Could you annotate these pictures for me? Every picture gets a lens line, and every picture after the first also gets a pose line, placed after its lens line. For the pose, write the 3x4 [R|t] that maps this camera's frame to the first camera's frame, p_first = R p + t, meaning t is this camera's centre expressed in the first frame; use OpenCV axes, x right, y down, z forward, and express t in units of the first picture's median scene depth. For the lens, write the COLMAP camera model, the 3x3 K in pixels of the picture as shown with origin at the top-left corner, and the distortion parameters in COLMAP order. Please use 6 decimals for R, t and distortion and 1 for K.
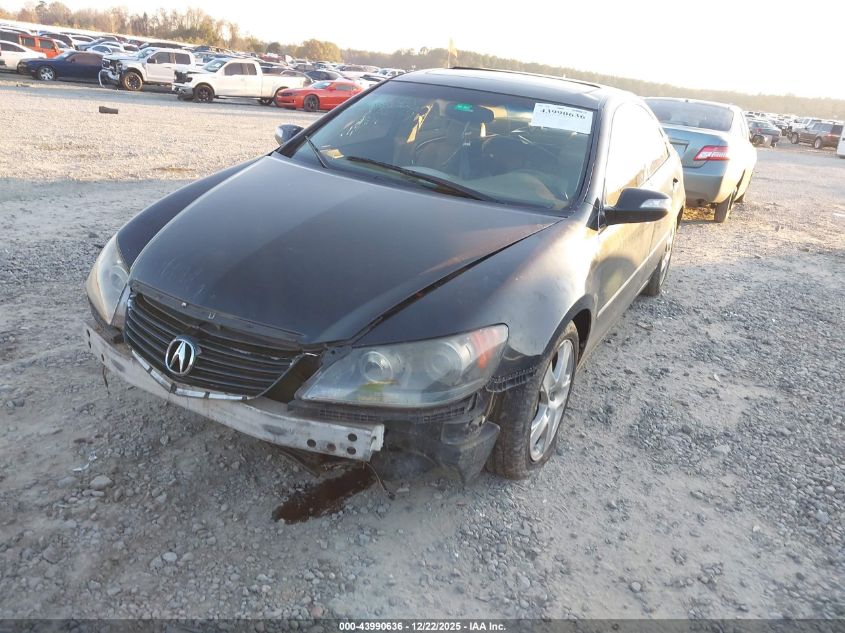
lens RADIAL K [[666.6, 0, 422.4], [0, 666.6, 317.2], [0, 0, 1]] dist [-0.004083, -0.002733]
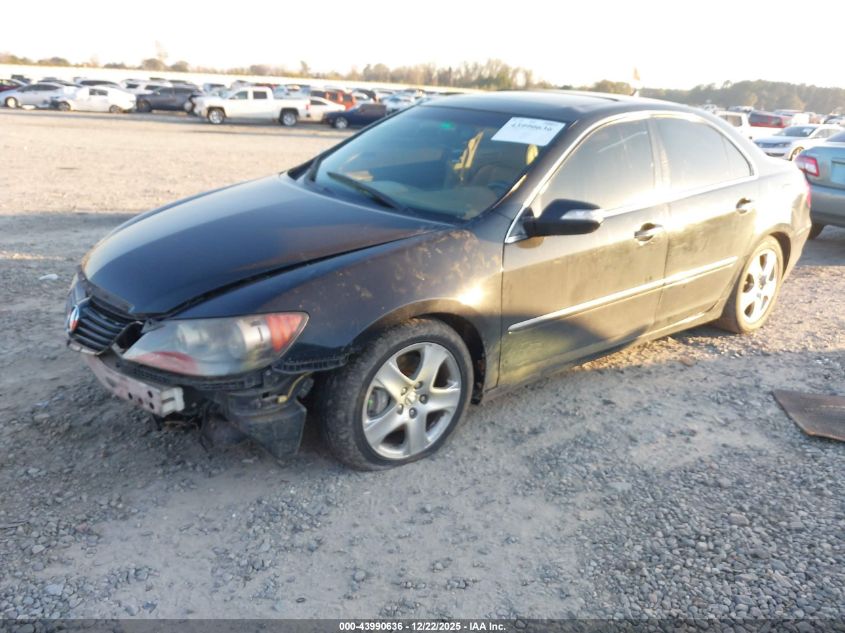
lens RADIAL K [[666.6, 0, 423.0], [0, 666.6, 315.6], [0, 0, 1]] dist [-0.004083, -0.002733]
pose [[0.919949, 0.068259, -0.386049, 0.721099], [-0.090547, 0.995096, -0.039824, 0.040877], [0.381438, 0.071591, 0.921618, 0.075119]]
